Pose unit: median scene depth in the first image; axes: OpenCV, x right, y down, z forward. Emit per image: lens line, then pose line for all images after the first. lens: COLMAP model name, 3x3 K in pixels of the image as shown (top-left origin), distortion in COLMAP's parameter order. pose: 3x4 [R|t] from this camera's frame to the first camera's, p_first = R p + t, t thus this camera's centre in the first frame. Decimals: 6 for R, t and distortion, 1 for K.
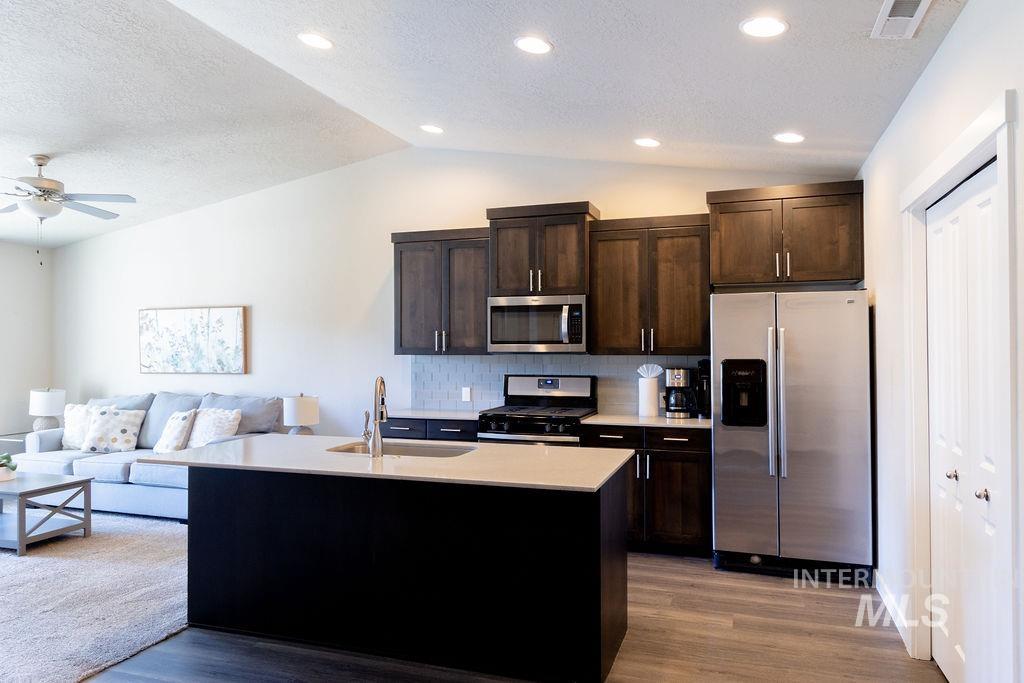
lens RADIAL K [[688.5, 0, 526.3], [0, 688.5, 338.6], [0, 0, 1]] dist [-0.000562, 0.005176]
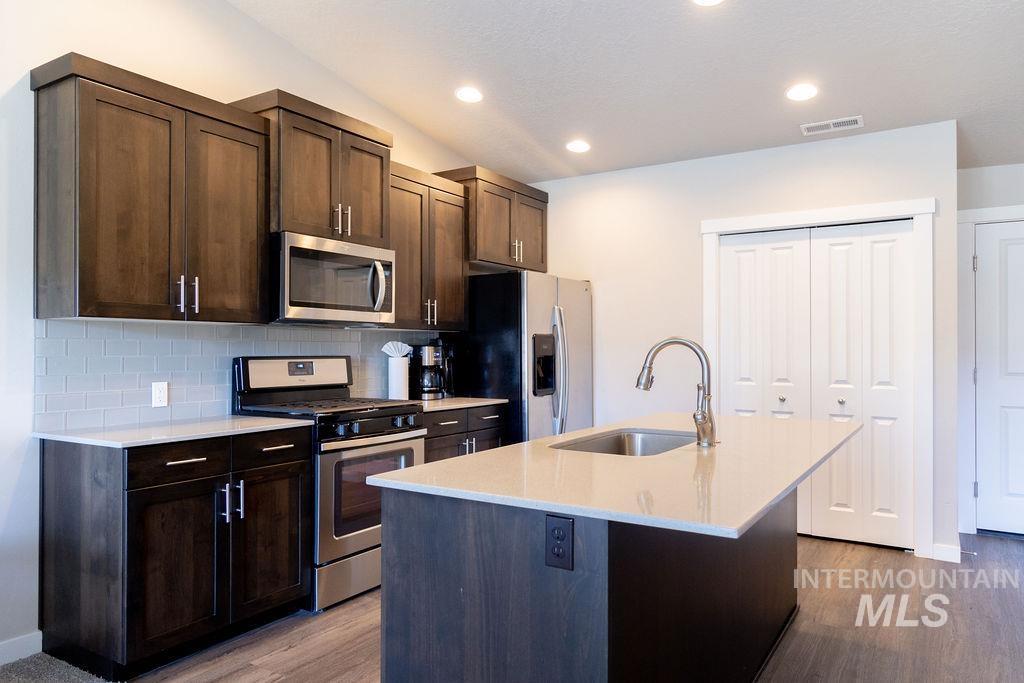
lens RADIAL K [[688.5, 0, 520.8], [0, 688.5, 343.3], [0, 0, 1]] dist [-0.000562, 0.005176]
pose [[0.244479, 0.011818, 0.969582, -0.588751], [-0.011997, 0.999886, -0.009162, 0.043763], [-0.969580, -0.009392, 0.244593, 0.614134]]
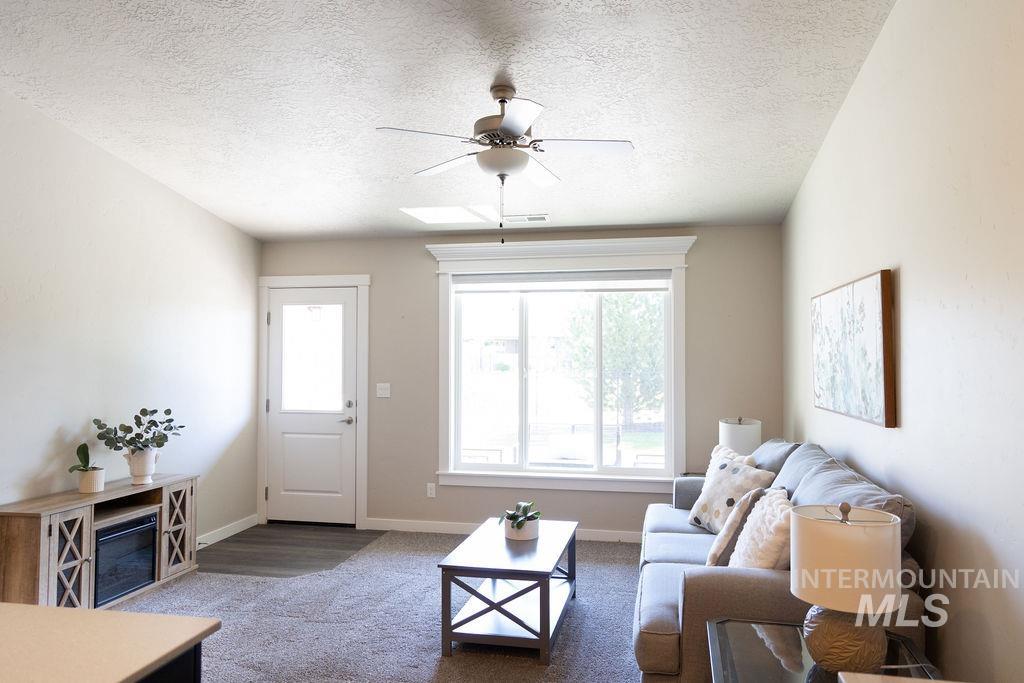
lens RADIAL K [[688.5, 0, 527.8], [0, 688.5, 343.9], [0, 0, 1]] dist [-0.000562, 0.005176]
pose [[0.127671, -0.014021, -0.991717, -0.011597], [0.006922, 0.999888, -0.013245, 0.003924], [0.991792, -0.005173, 0.127754, 0.848891]]
